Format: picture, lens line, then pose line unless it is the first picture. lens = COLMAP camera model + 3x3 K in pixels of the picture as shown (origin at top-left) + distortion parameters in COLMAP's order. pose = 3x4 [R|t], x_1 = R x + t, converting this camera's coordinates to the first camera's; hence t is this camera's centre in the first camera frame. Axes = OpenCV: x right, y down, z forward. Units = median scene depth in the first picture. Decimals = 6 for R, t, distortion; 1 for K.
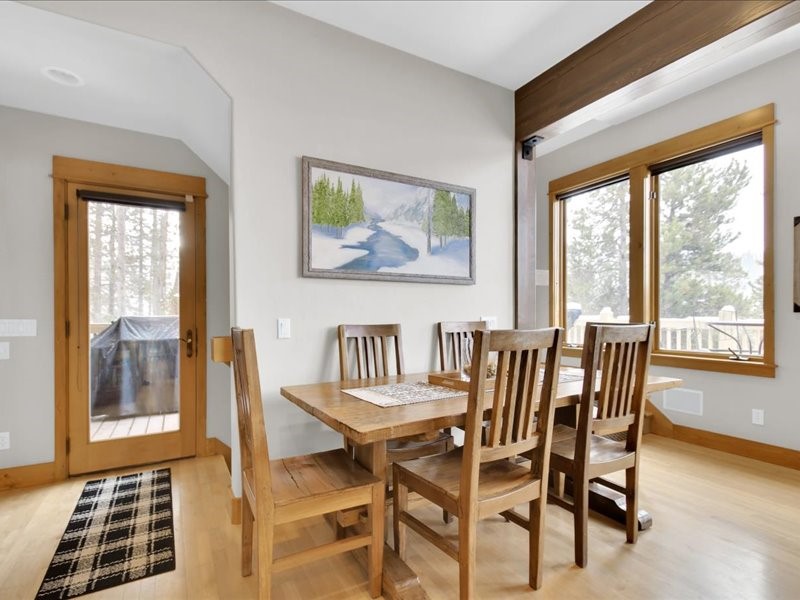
lens RADIAL K [[403.4, 0, 385.3], [0, 403.4, 316.6], [0, 0, 1]] dist [0.027240, -0.000387]
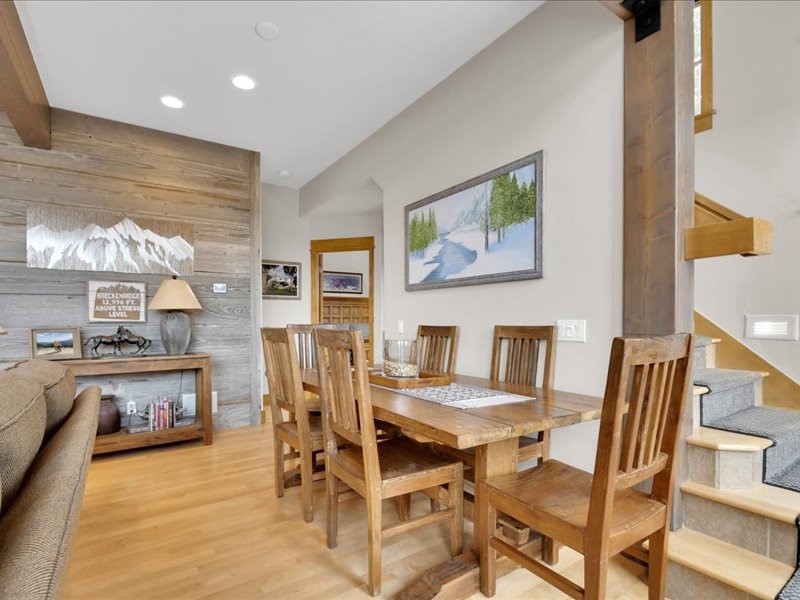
lens RADIAL K [[403.4, 0, 385.3], [0, 403.4, 316.6], [0, 0, 1]] dist [0.027240, -0.000387]
pose [[0.070861, -0.004043, -0.997478, 1.069601], [0.000515, 0.999992, -0.004016, -0.003551], [0.997486, -0.000230, 0.070863, 0.735235]]
